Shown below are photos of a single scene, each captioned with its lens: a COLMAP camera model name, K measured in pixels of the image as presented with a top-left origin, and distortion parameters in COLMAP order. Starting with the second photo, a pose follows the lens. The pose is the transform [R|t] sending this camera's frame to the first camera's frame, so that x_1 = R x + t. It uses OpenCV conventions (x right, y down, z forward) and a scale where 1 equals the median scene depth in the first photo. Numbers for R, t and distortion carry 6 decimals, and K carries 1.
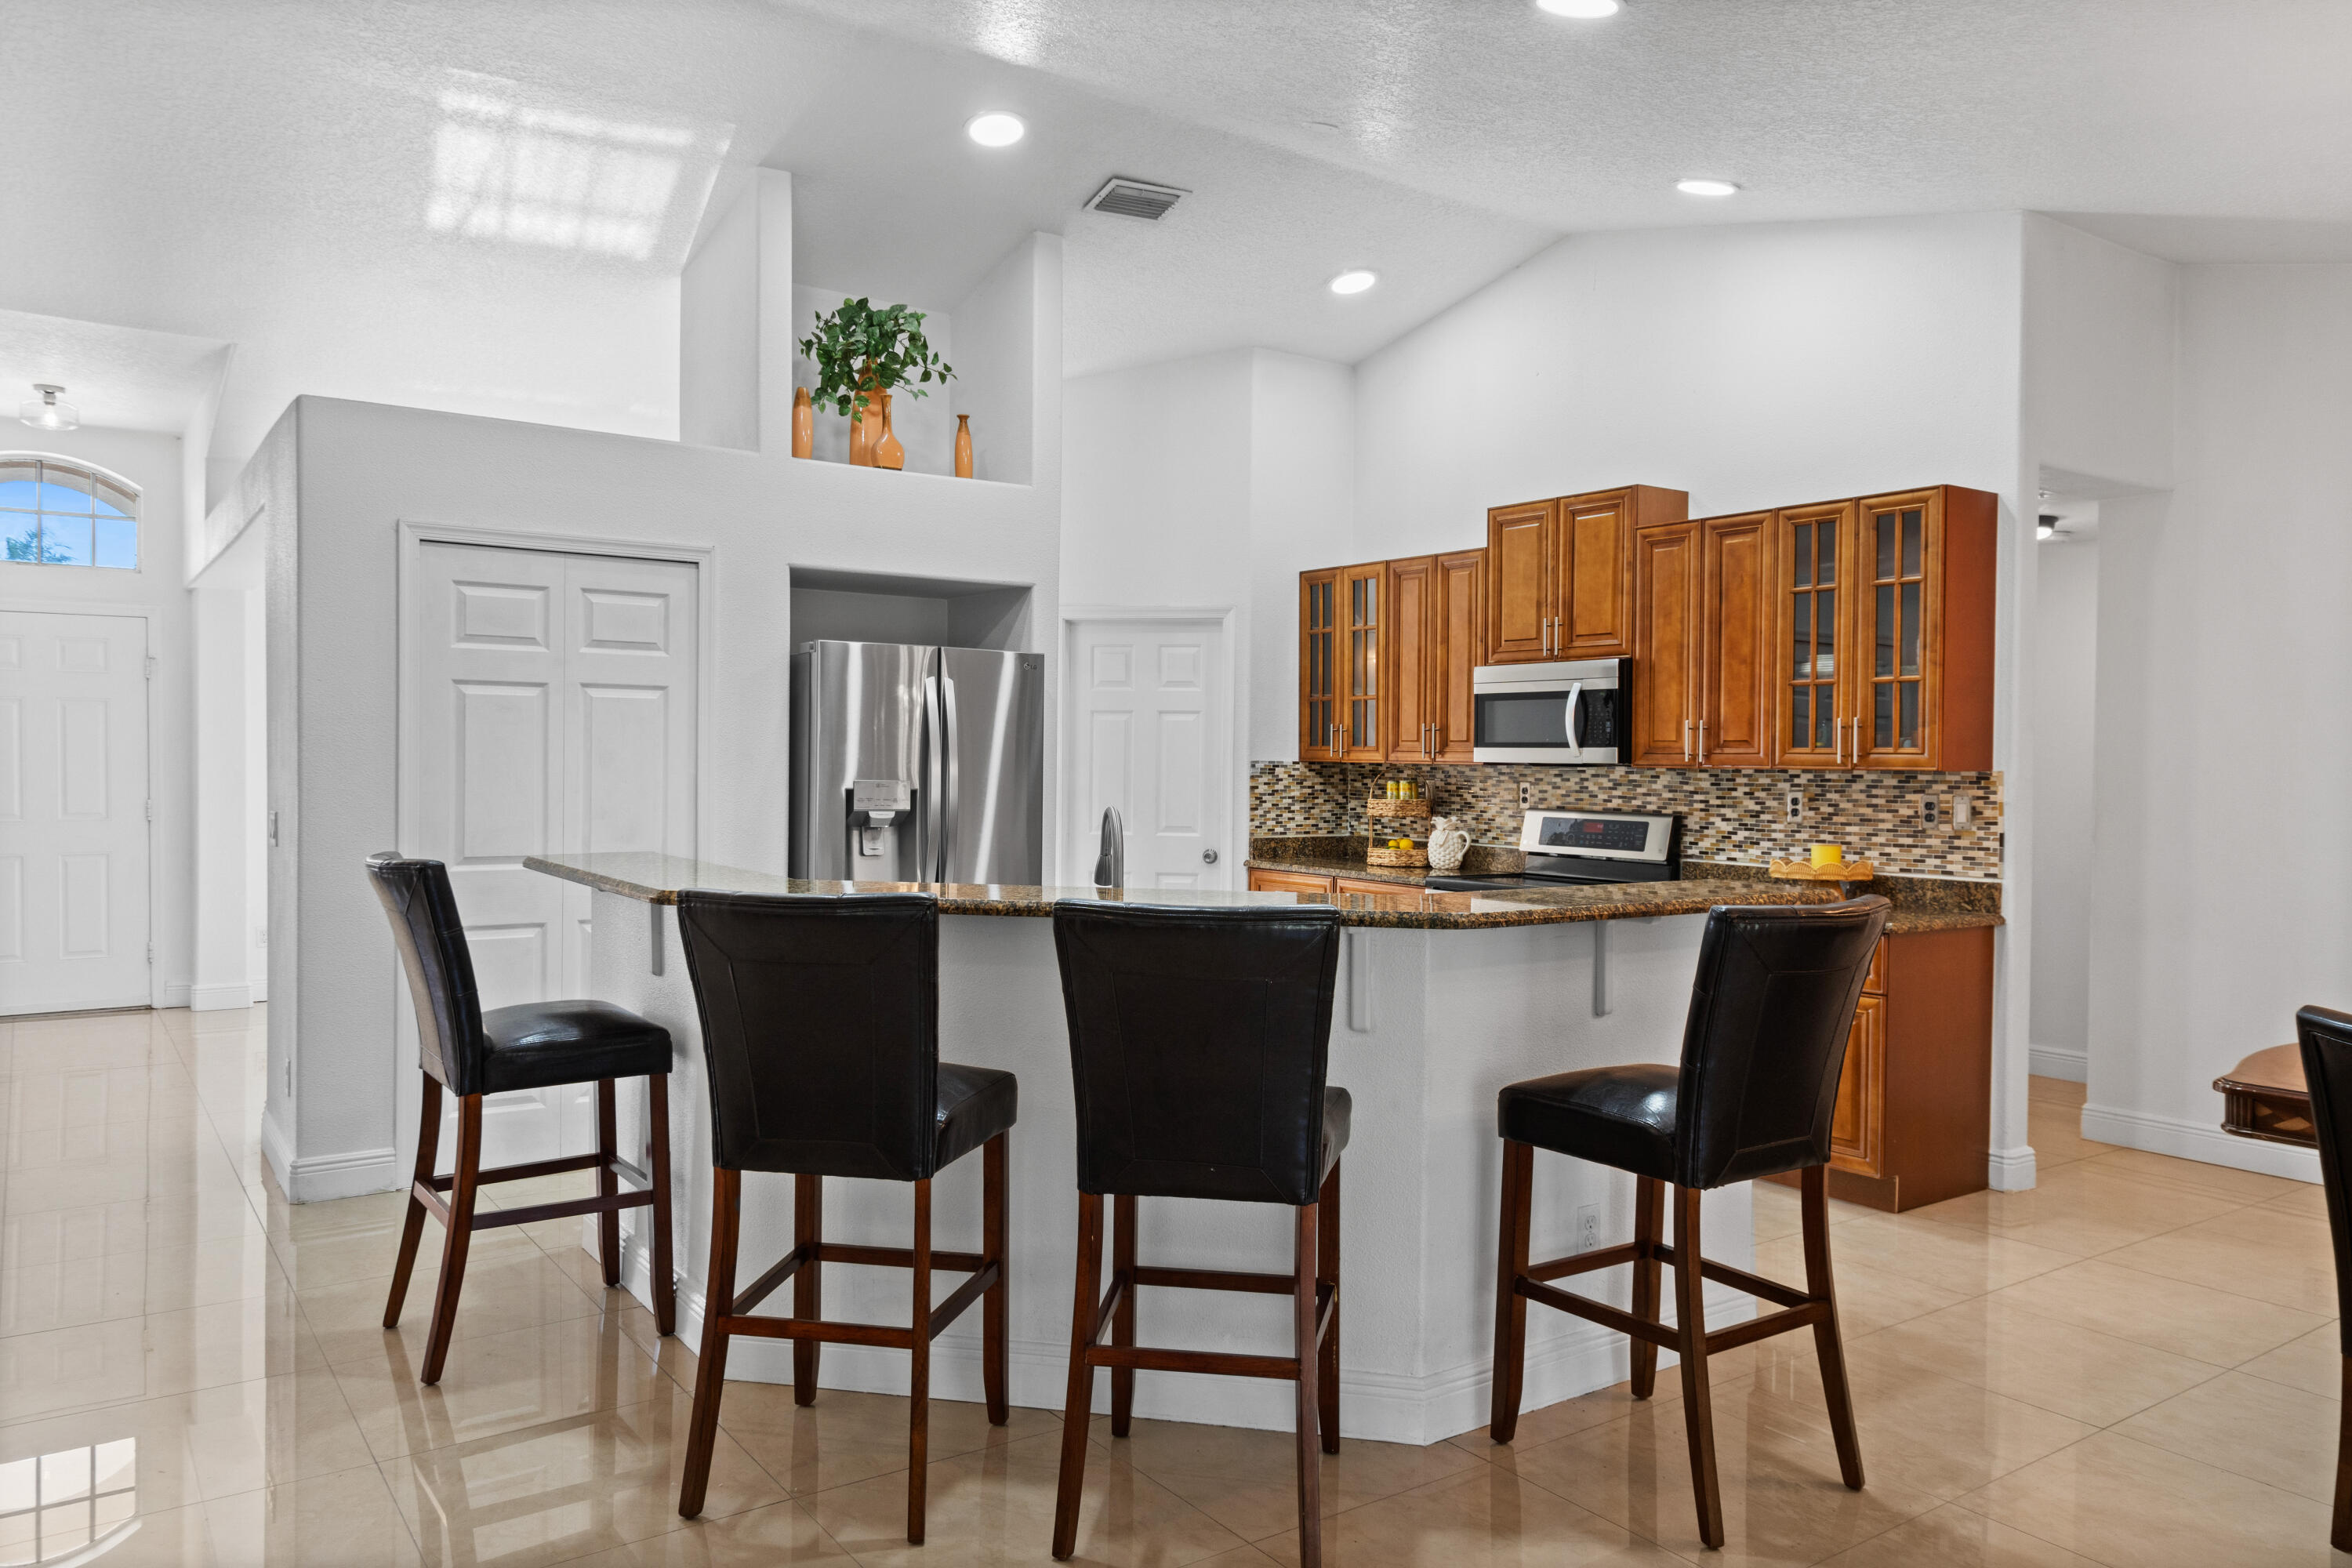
lens RADIAL K [[1587.9, 0, 1176.0], [0, 1587.9, 784.0], [0, 0, 1]] dist [-0.002974, -0.000714]
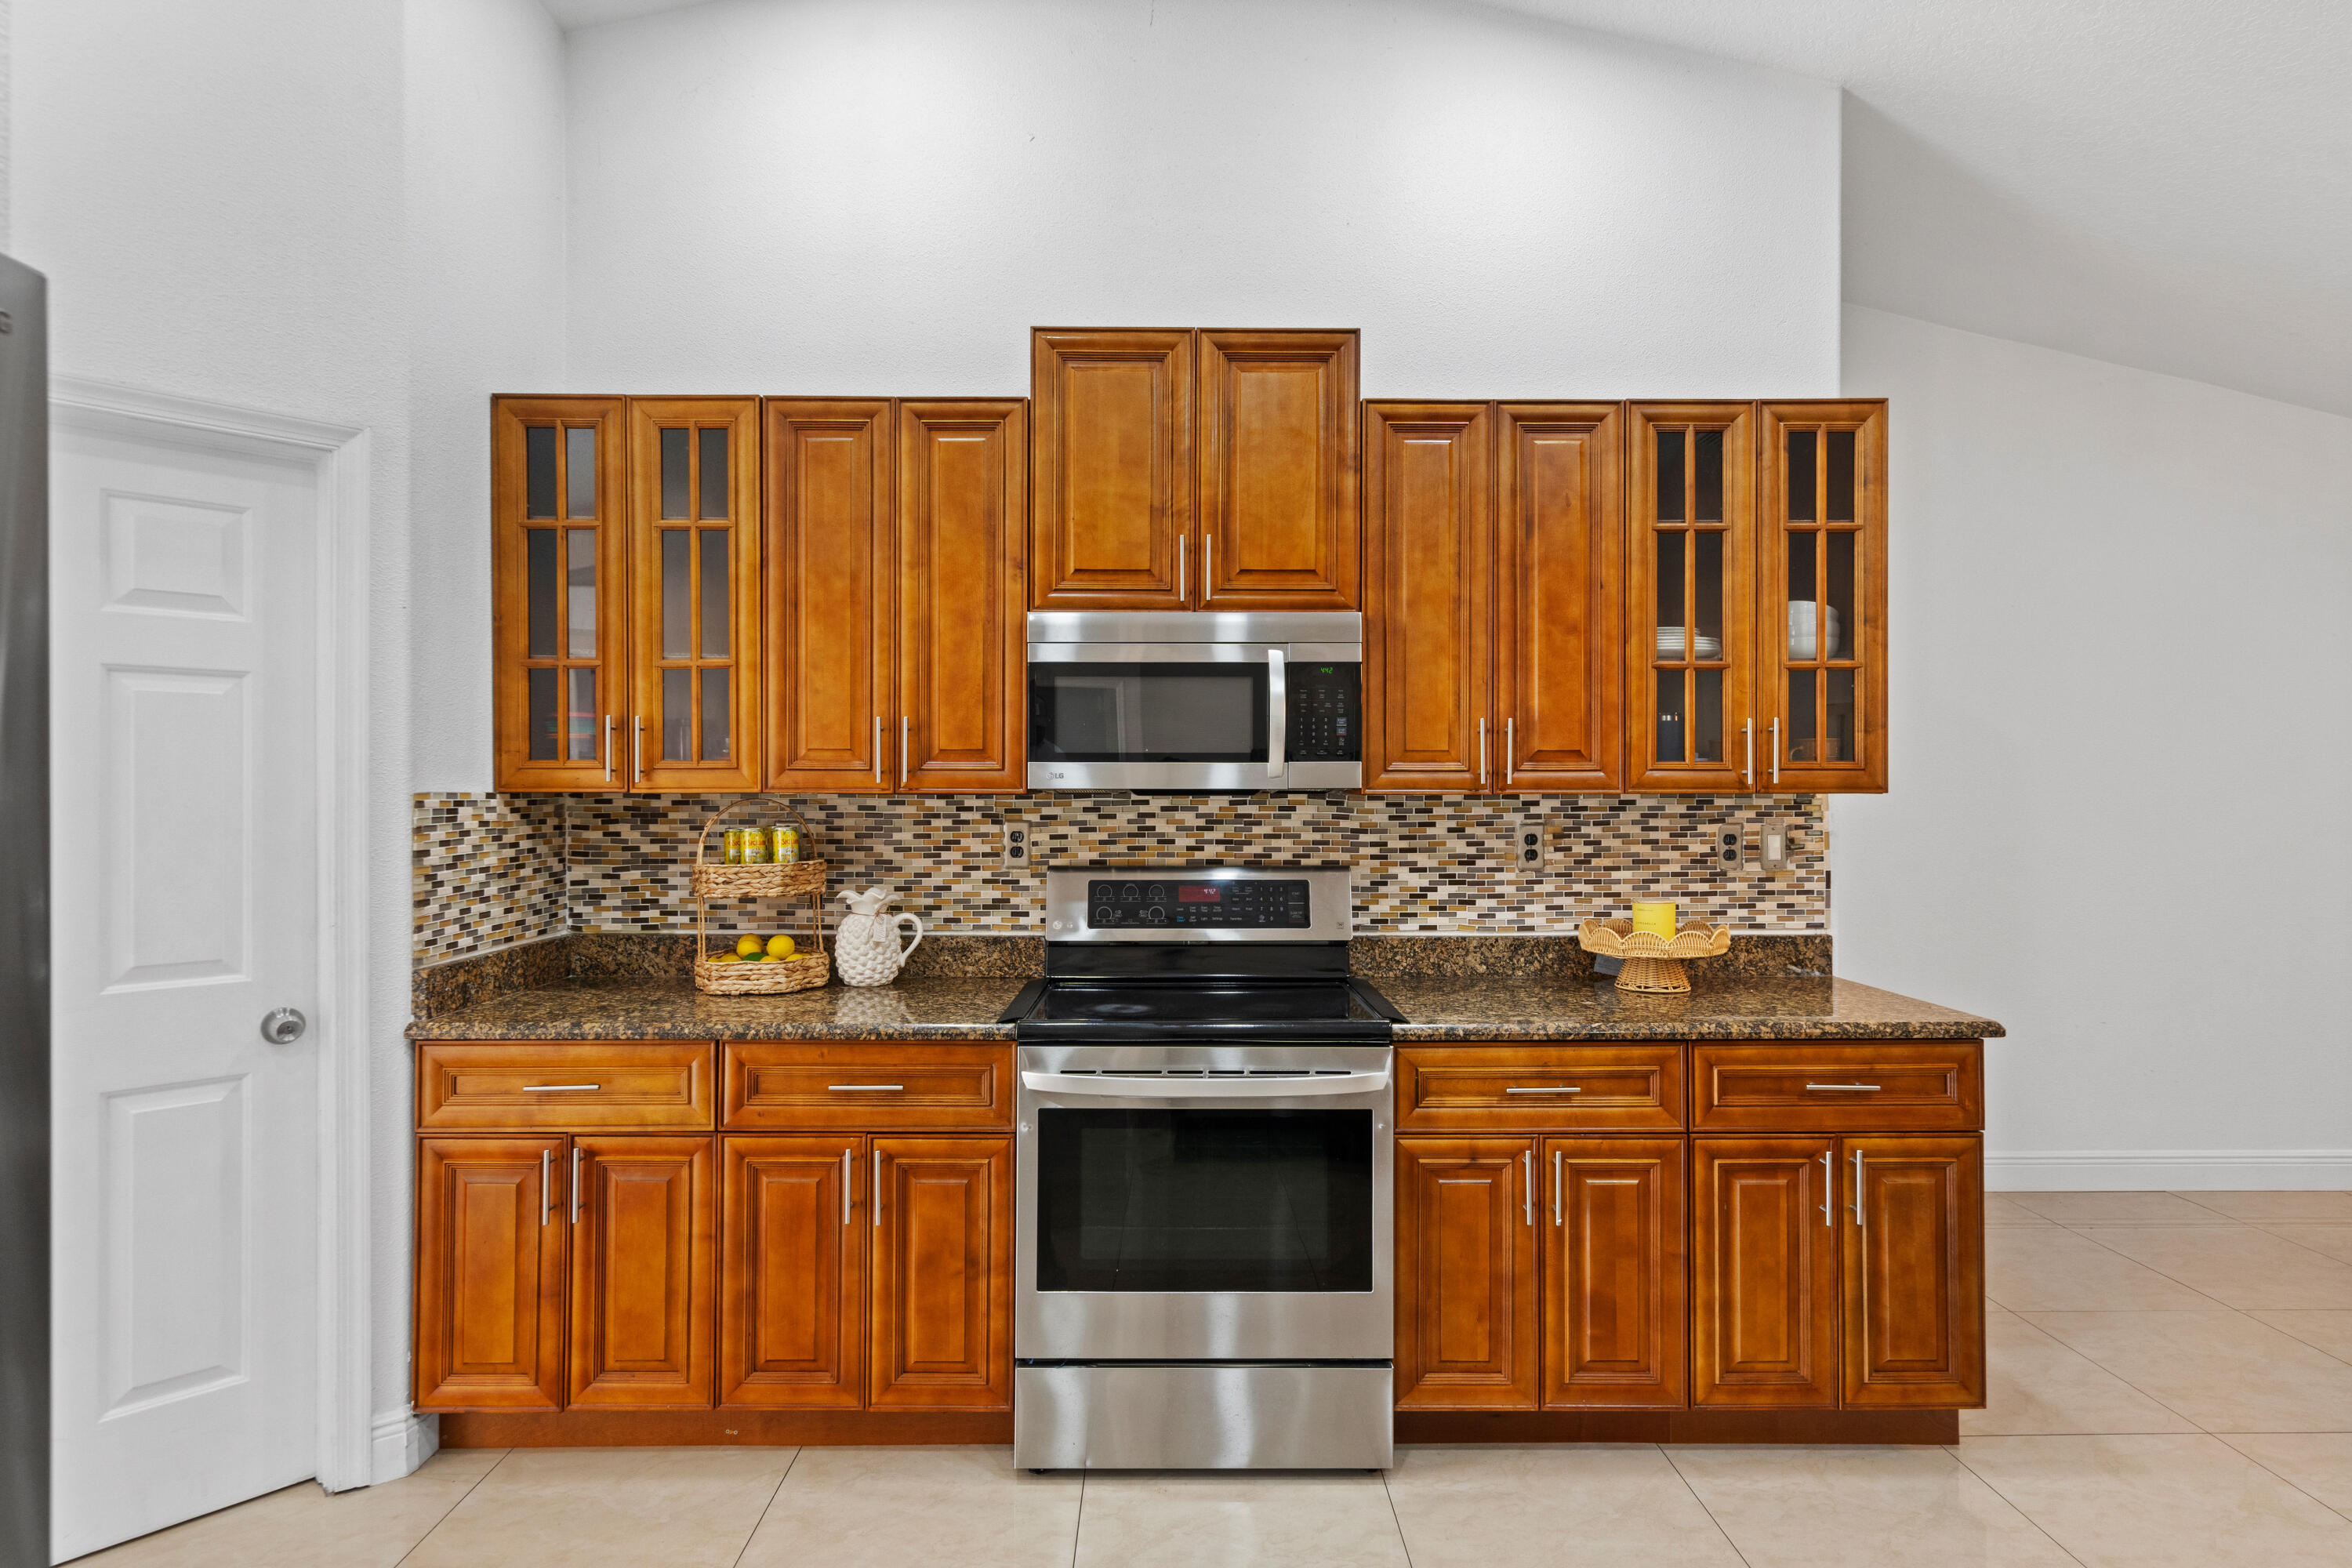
lens RADIAL K [[1185.6, 0, 1176.0], [0, 1185.6, 784.0], [0, 0, 1]] dist [-0.000291, 0.000379]
pose [[0.567722, -0.009114, 0.823170, -0.125009], [0.020550, 0.999784, -0.003104, -0.014480], [-0.822964, 0.018678, 0.567787, 0.795969]]
